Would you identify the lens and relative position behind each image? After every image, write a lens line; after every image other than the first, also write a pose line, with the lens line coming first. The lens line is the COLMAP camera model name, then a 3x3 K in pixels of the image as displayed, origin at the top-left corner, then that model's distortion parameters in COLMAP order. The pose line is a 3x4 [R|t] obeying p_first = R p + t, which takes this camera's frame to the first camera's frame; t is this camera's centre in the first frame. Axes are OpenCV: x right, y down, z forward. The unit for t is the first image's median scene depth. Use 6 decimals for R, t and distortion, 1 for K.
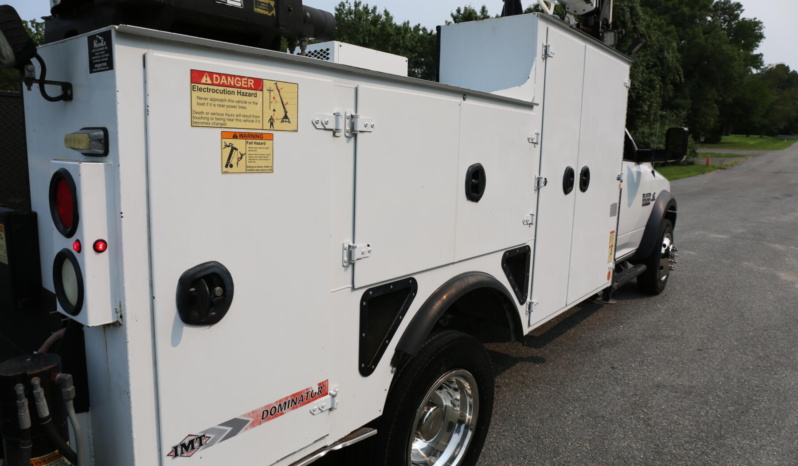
lens RADIAL K [[540.0, 0, 397.0], [0, 540.0, 236.0], [0, 0, 1]] dist [-0.096114, 0.060467]
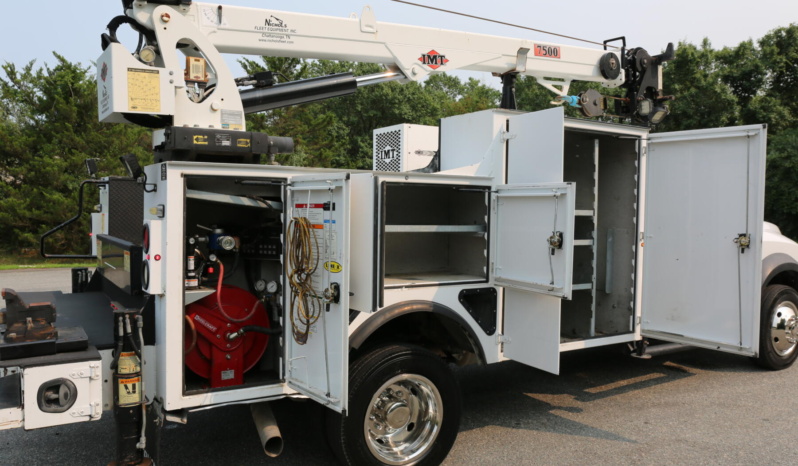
lens RADIAL K [[634.9, 0, 394.3], [0, 634.9, 239.3], [0, 0, 1]] dist [-0.072232, 0.068357]
pose [[0.943213, 0.002530, -0.332178, 0.724573], [-0.042251, 0.992763, -0.112409, 0.114280], [0.329490, 0.120061, 0.936494, -0.670604]]
